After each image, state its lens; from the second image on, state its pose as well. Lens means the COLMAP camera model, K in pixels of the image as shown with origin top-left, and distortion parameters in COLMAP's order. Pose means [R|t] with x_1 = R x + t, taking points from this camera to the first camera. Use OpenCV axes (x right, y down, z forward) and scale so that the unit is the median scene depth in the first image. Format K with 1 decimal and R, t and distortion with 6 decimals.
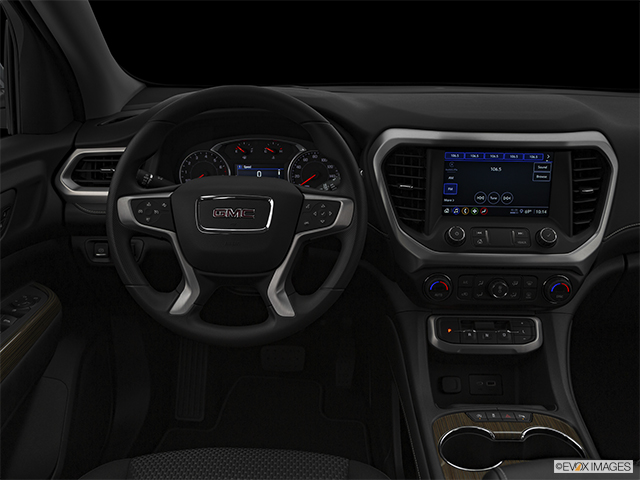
lens RADIAL K [[601.7, 0, 320.0], [0, 601.7, 240.0], [0, 0, 1]] dist [-0.009066, 0.005414]
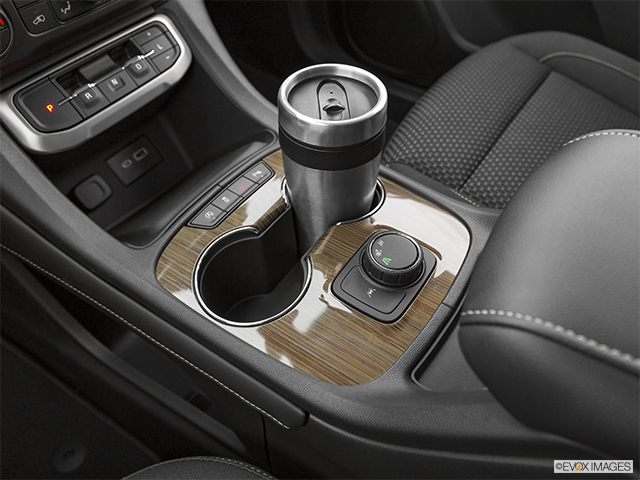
lens RADIAL K [[536.8, 0, 320.0], [0, 536.8, 240.0], [0, 0, 1]] dist [0.002070, 0.003320]
pose [[0.558035, -0.621831, 0.549475, 0.027036], [0.296510, 0.767869, 0.567854, 0.049316], [-0.775034, -0.153957, 0.612877, 0.550026]]
